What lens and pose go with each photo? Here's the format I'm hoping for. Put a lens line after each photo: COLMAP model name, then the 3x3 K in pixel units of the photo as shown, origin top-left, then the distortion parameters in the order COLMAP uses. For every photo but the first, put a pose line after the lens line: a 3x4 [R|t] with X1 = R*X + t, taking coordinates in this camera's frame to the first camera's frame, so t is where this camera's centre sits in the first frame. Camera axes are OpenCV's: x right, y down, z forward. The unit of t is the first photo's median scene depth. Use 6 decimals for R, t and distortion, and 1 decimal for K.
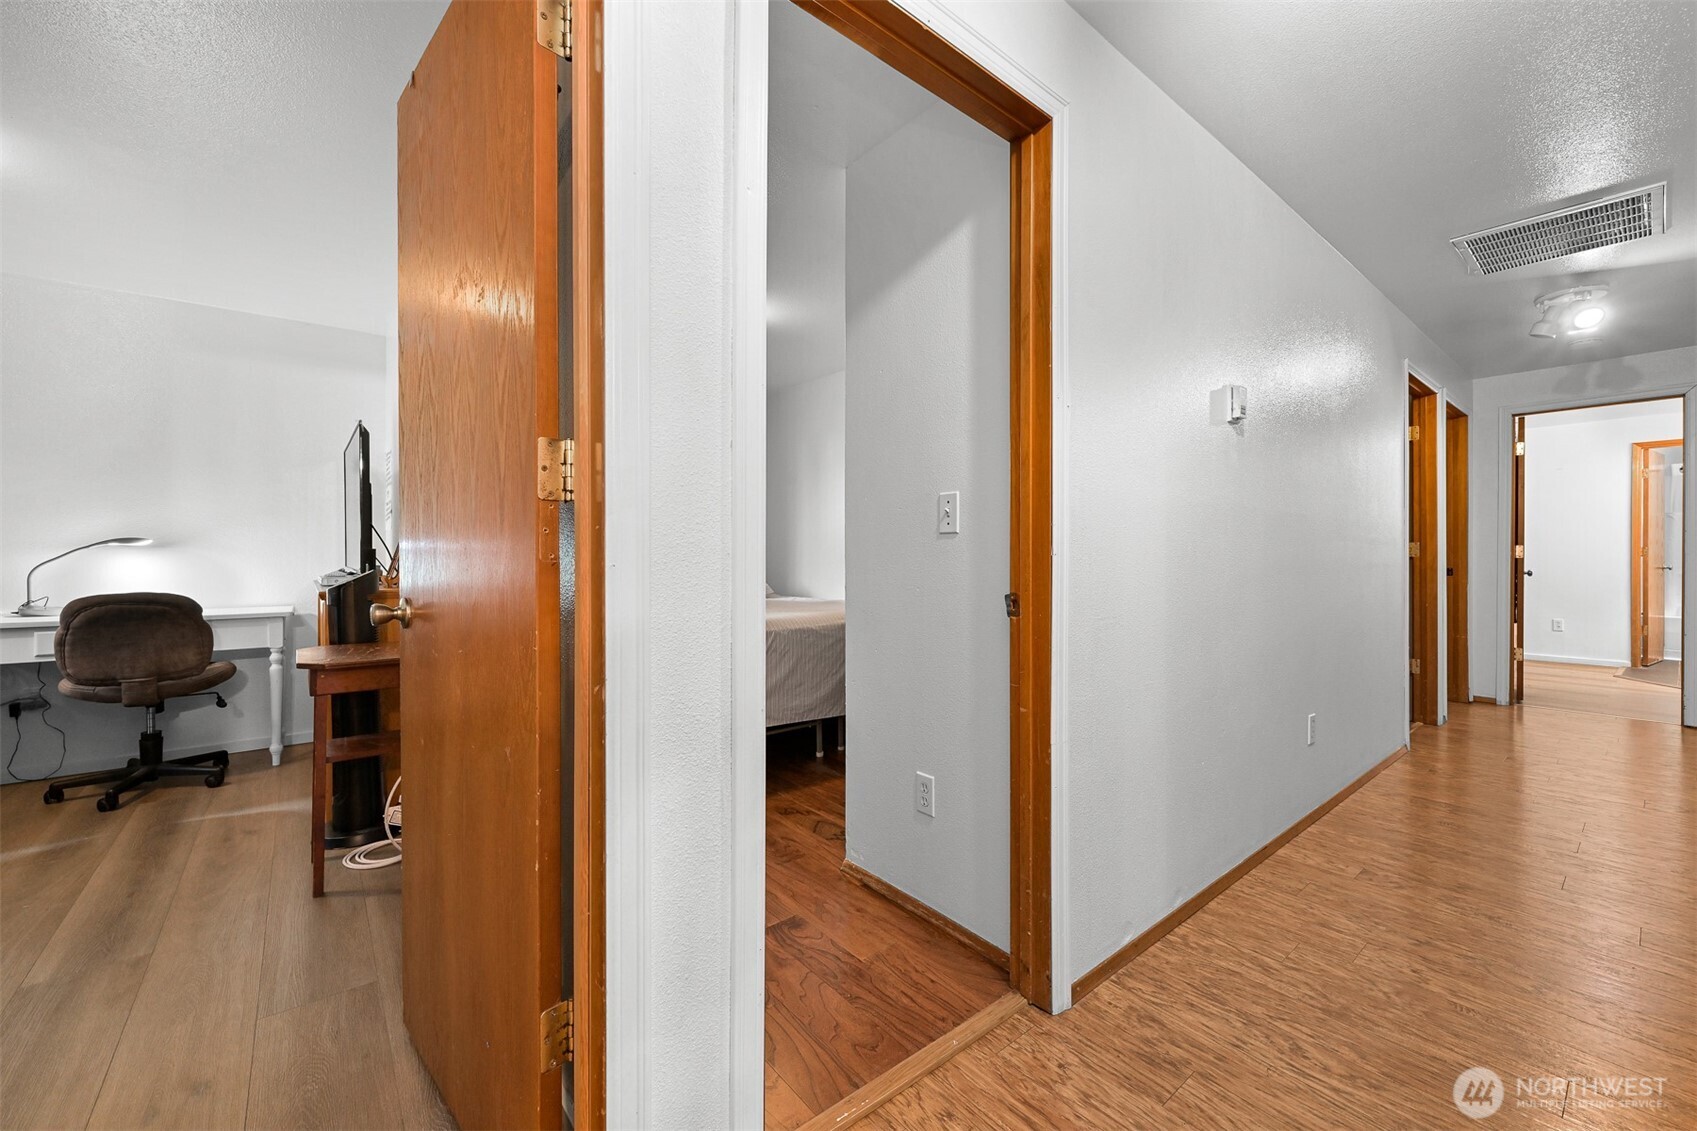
lens RADIAL K [[670.5, 0, 849.0], [0, 670.5, 559.8], [0, 0, 1]] dist [0.001179, -0.000417]
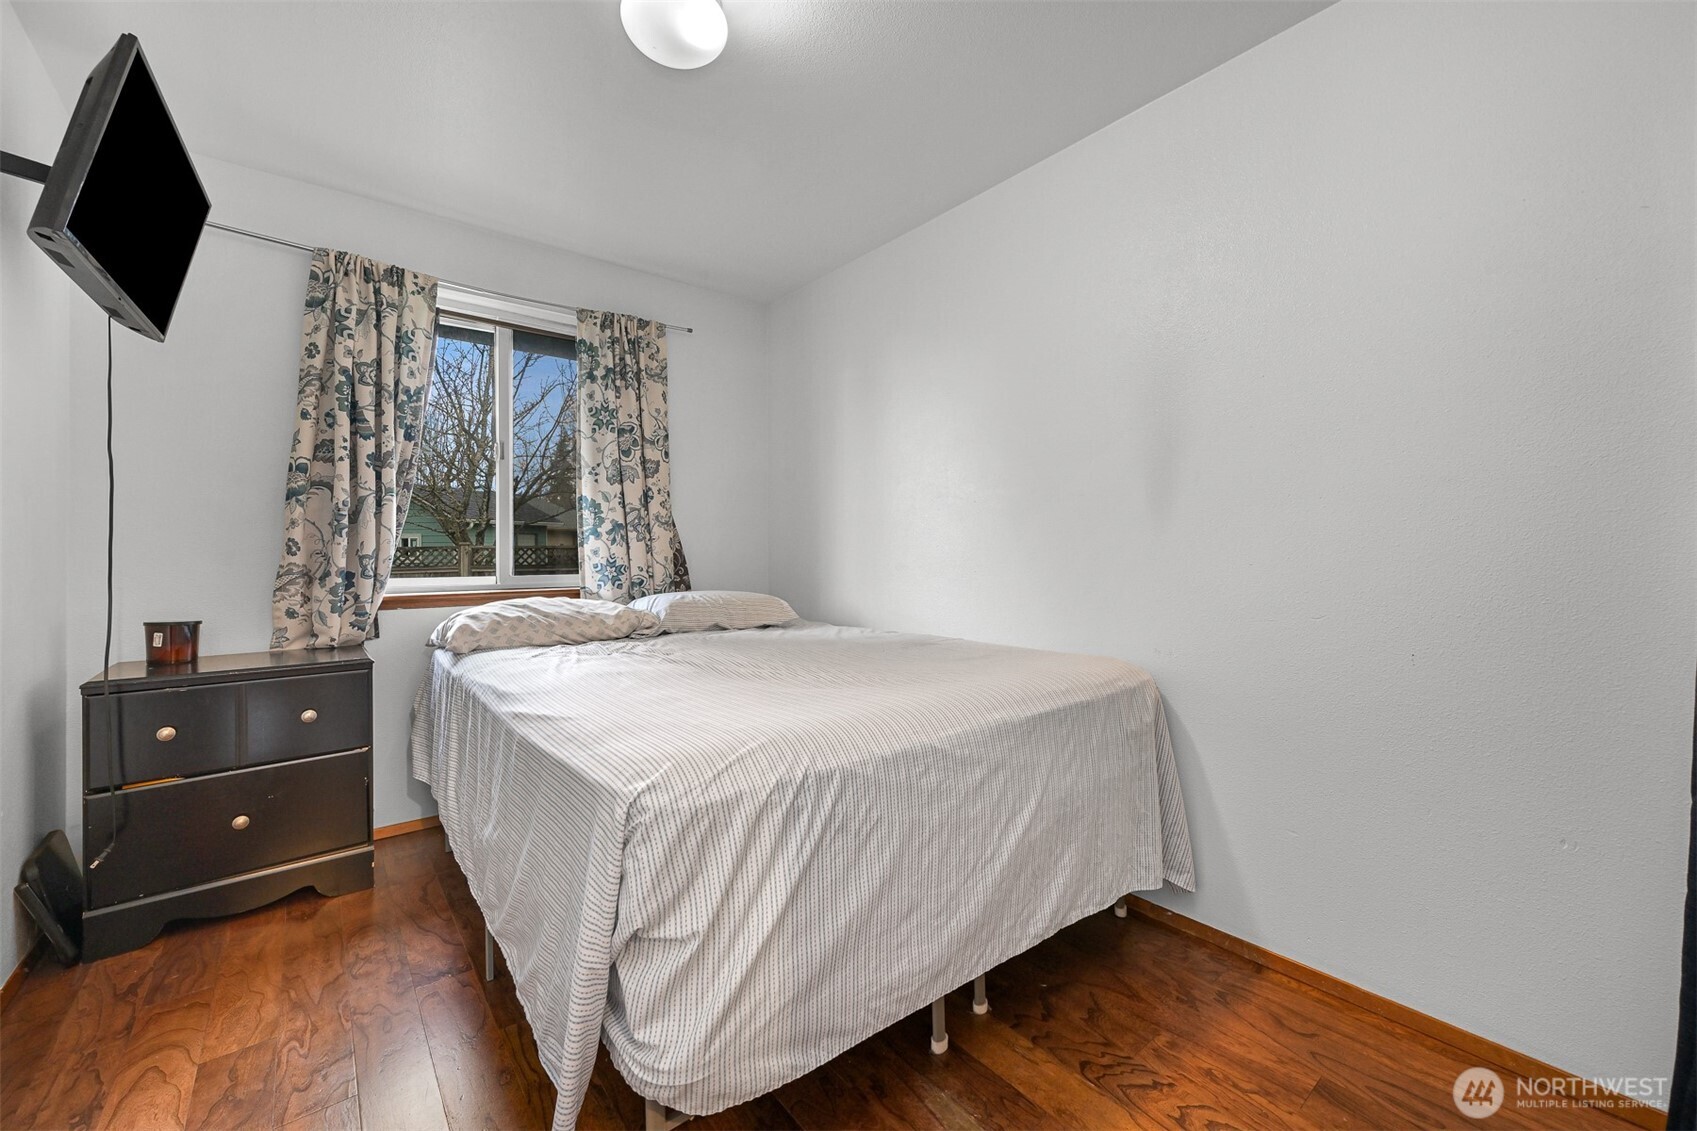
lens RADIAL K [[670.5, 0, 849.0], [0, 670.5, 563.4], [0, 0, 1]] dist [0.001179, -0.000417]
pose [[0.999987, -0.004541, -0.002384, -0.104305], [0.004545, 0.999988, 0.001872, -0.000178], [0.002375, -0.001883, 0.999995, 0.649034]]
